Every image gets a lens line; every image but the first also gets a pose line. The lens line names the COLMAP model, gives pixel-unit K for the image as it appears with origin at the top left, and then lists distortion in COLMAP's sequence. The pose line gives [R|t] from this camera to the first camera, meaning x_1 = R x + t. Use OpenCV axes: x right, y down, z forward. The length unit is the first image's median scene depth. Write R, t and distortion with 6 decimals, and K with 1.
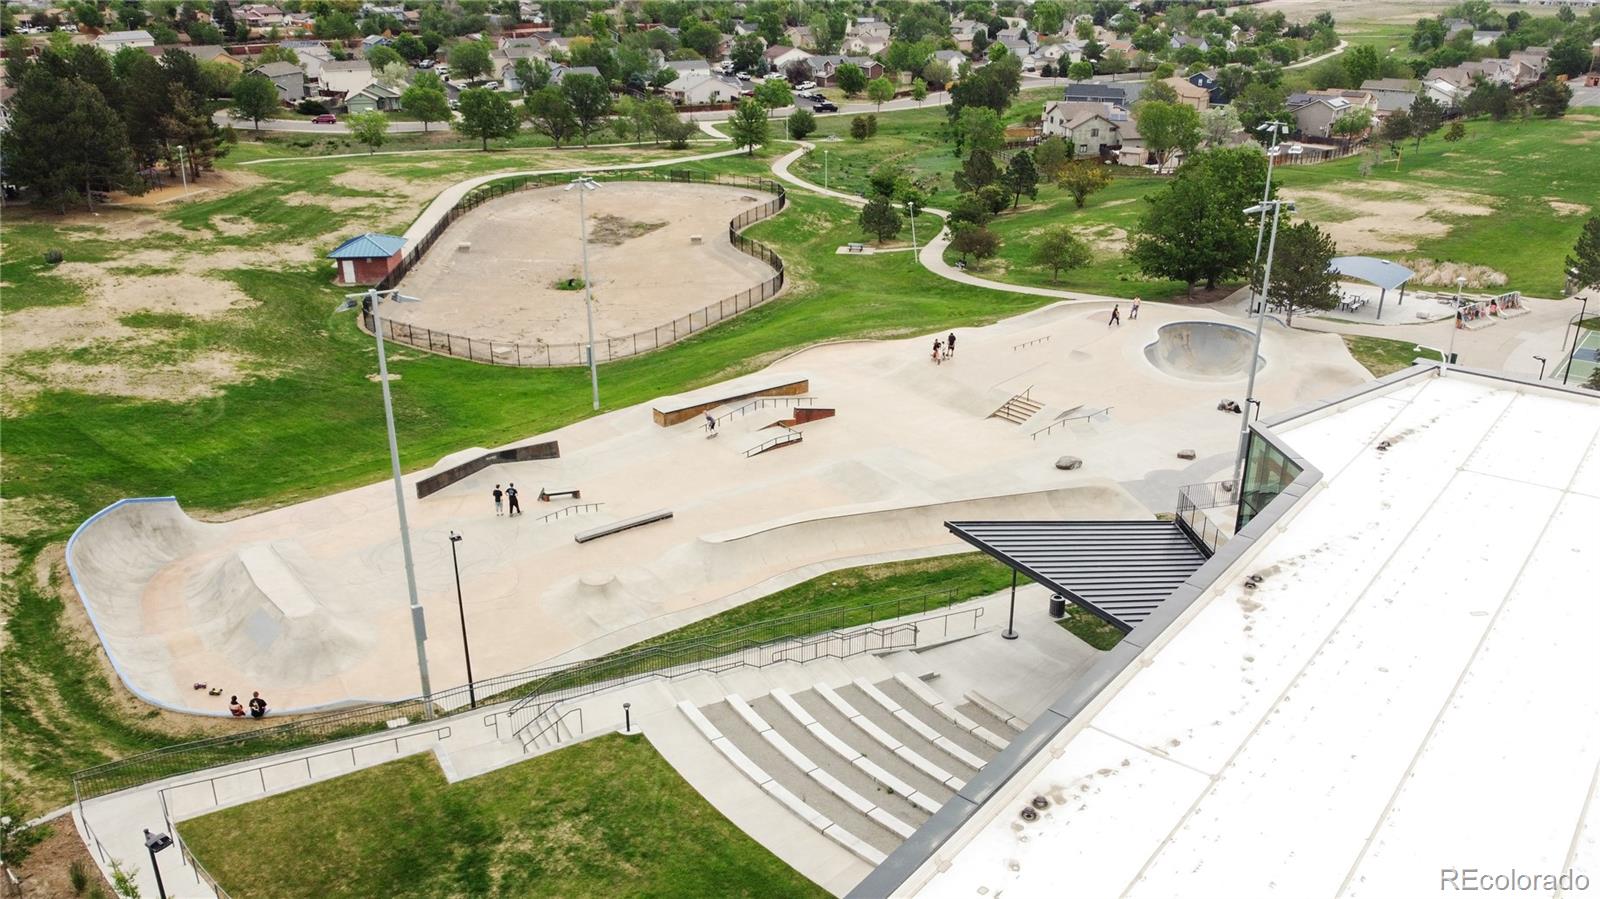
lens RADIAL K [[1211.2, 0, 800.2], [0, 1211.2, 442.2], [0, 0, 1]] dist [0.002270, -0.008430]
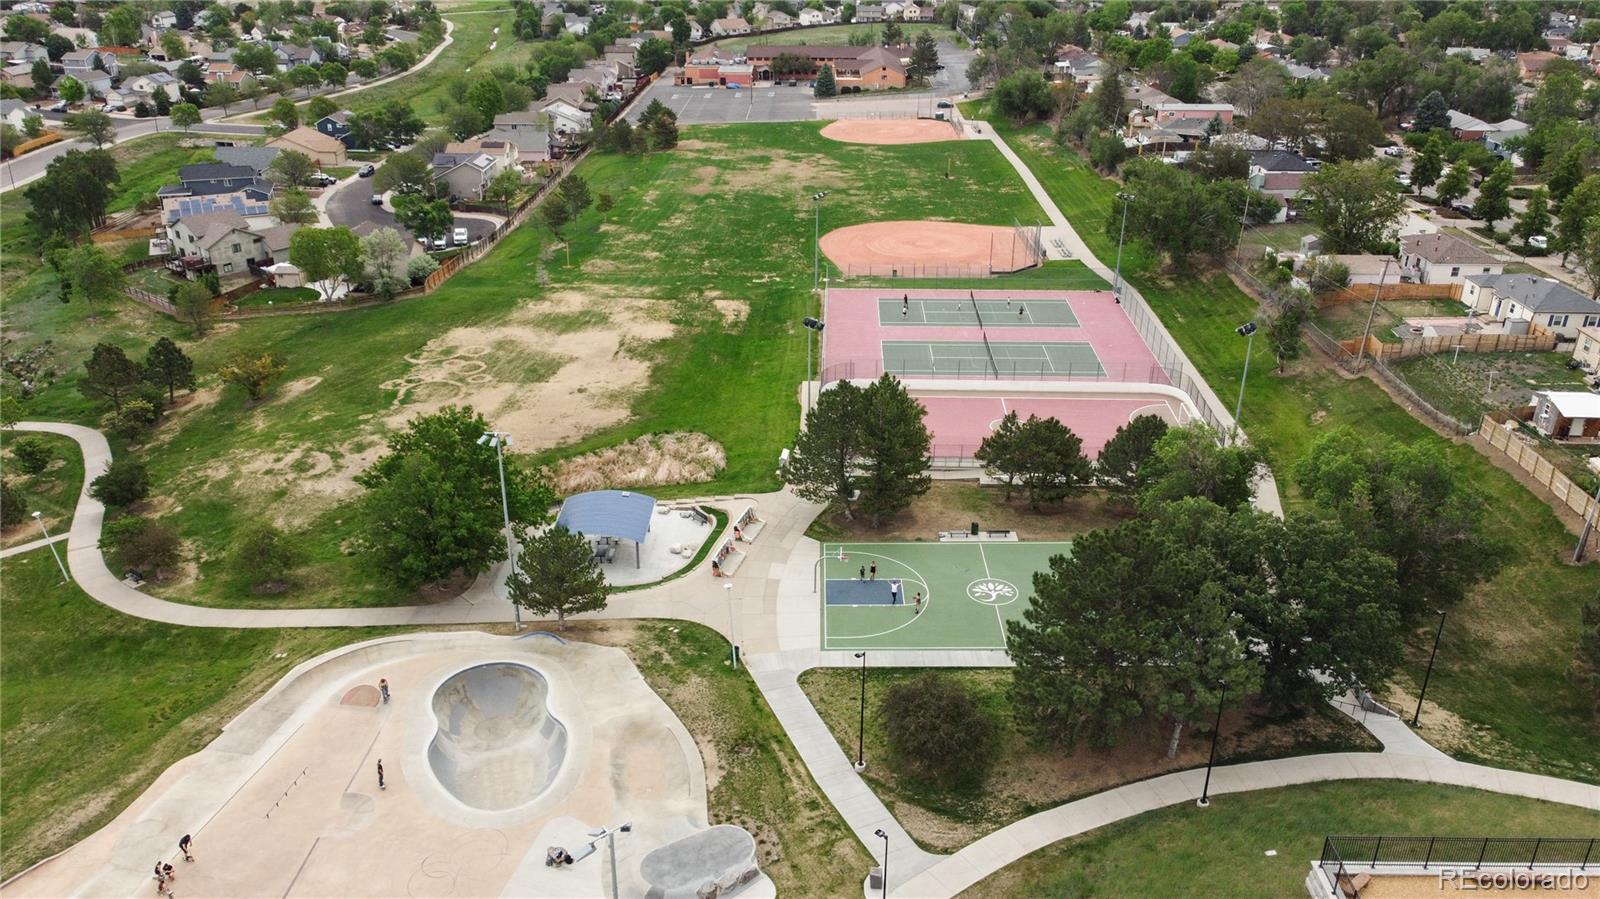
lens RADIAL K [[1211.2, 0, 800.2], [0, 1211.2, 442.2], [0, 0, 1]] dist [0.002270, -0.008430]
pose [[0.778139, -0.256417, 0.573367, 0.024680], [0.227901, 0.965925, 0.122680, -0.135651], [-0.585287, 0.035209, 0.810061, 0.067706]]
